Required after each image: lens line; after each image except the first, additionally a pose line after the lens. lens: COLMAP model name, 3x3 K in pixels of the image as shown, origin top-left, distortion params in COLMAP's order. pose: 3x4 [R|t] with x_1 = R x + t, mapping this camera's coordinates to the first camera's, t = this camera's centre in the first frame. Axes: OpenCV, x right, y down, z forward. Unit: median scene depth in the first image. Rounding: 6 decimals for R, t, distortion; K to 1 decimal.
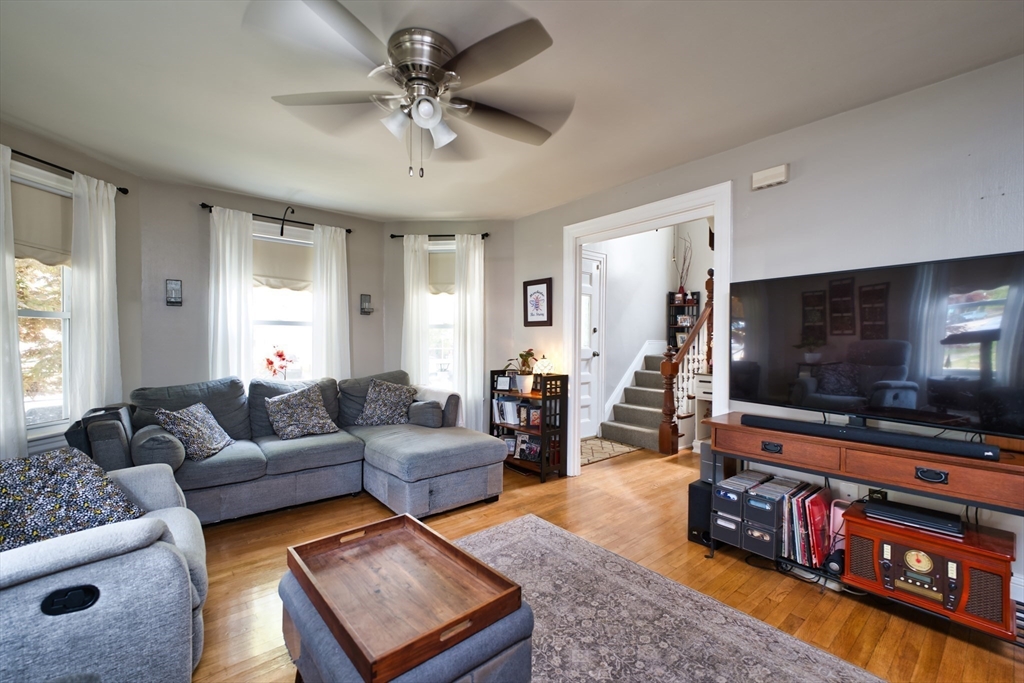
lens RADIAL K [[424.8, 0, 518.4], [0, 424.8, 344.9], [0, 0, 1]] dist [-0.006086, 0.001778]
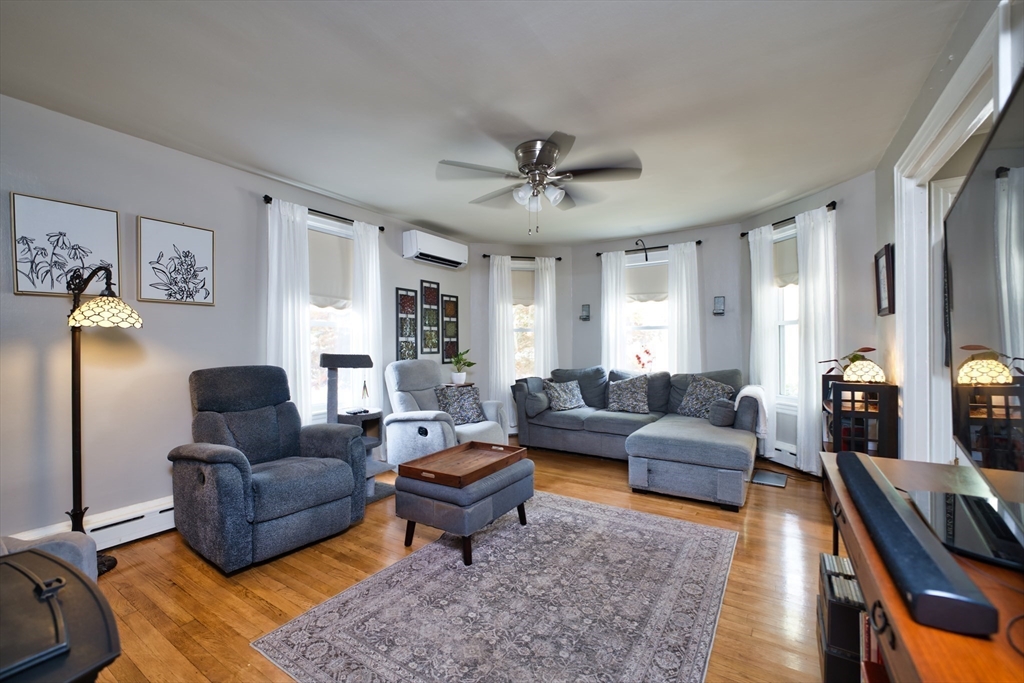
lens RADIAL K [[424.8, 0, 506.4], [0, 424.8, 339.0], [0, 0, 1]] dist [-0.006086, 0.001778]
pose [[0.285036, -0.020355, -0.958301, 0.767954], [0.001123, 0.999781, -0.020902, 0.013434], [0.958516, 0.004882, 0.284997, 0.290393]]
